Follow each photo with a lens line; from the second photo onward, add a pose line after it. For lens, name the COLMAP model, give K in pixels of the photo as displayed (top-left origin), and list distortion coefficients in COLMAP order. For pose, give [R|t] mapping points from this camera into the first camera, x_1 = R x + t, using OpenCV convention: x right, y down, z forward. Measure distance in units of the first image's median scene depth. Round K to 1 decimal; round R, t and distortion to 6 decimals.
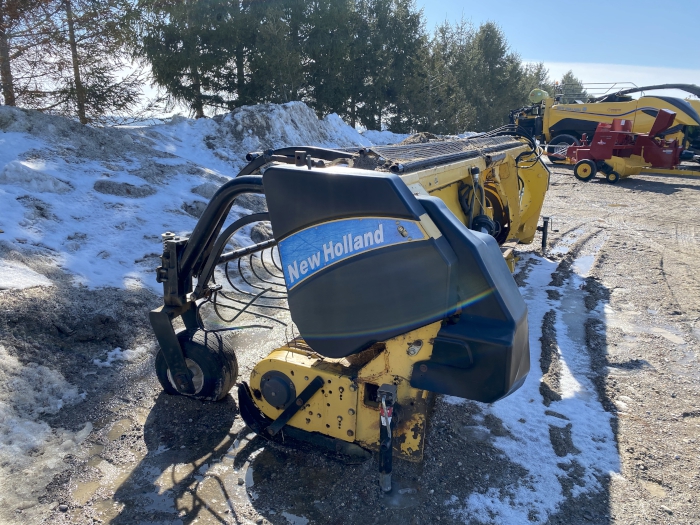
lens RADIAL K [[506.4, 0, 349.0], [0, 506.4, 287.0], [0, 0, 1]] dist [0.052402, -0.056706]
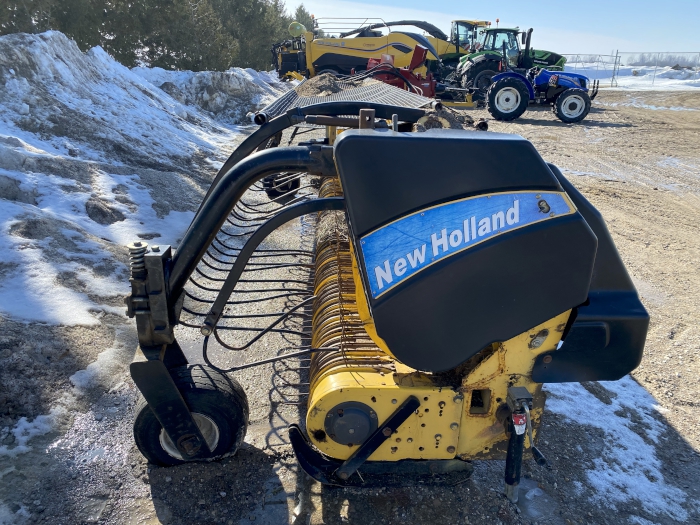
lens RADIAL K [[506.4, 0, 349.0], [0, 506.4, 287.0], [0, 0, 1]] dist [0.052402, -0.056706]
pose [[0.897069, -0.185112, 0.401250, -0.443482], [0.139399, 0.980210, 0.140555, -0.120260], [-0.419328, -0.070153, 0.905120, 0.329868]]
